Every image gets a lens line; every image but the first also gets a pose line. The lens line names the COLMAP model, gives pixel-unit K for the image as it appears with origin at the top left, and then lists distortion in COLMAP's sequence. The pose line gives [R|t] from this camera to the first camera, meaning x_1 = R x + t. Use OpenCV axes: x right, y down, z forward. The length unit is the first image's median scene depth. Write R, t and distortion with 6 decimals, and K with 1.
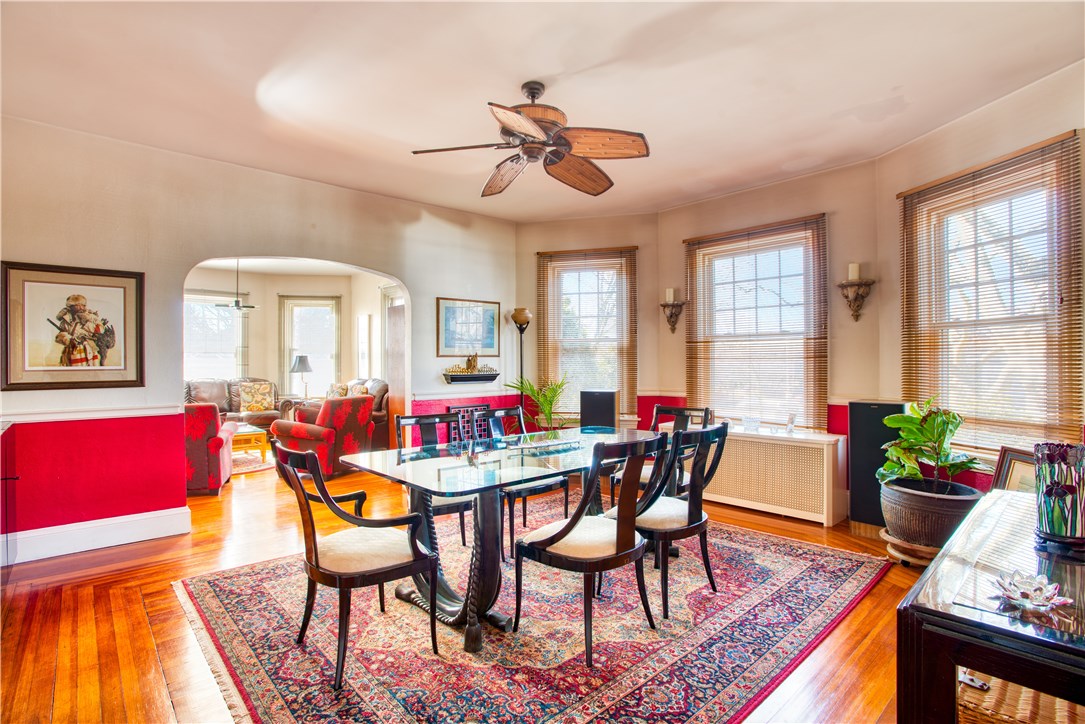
lens RADIAL K [[518.9, 0, 537.4], [0, 518.9, 359.9], [0, 0, 1]] dist [-0.036604, -0.000300]
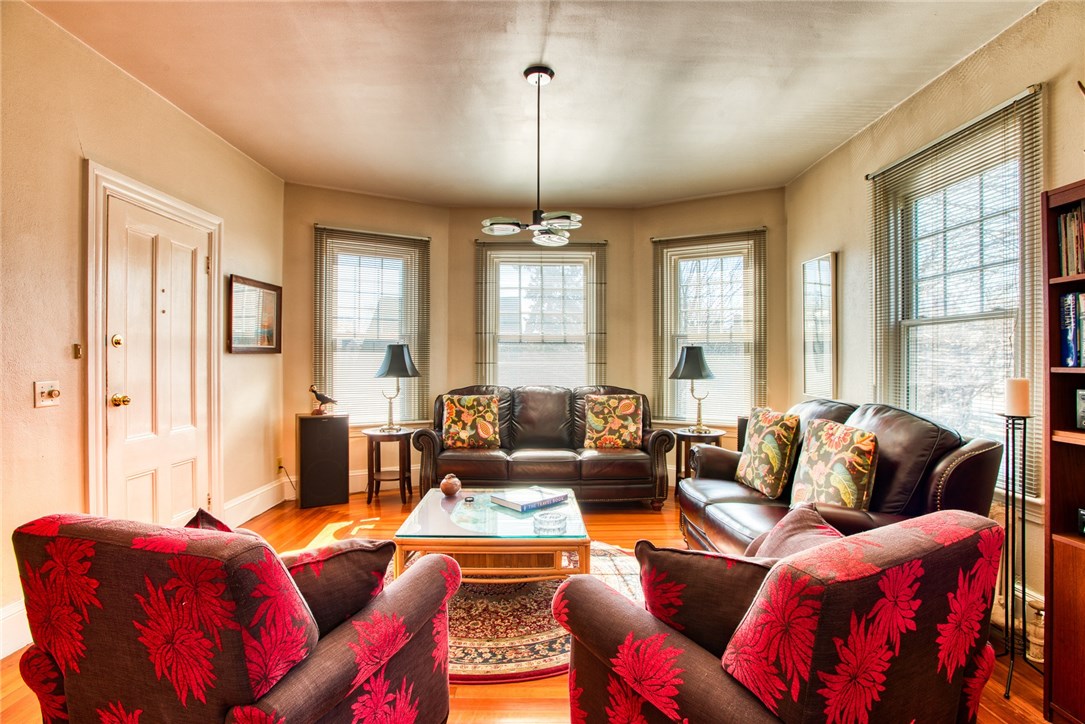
lens RADIAL K [[518.9, 0, 540.6], [0, 518.9, 361.2], [0, 0, 1]] dist [-0.036604, -0.000300]
pose [[0.739946, 0.003071, -0.672660, -0.223102], [-0.001769, 0.999995, 0.002619, 0.005659], [0.672664, -0.000748, 0.739947, 0.520115]]
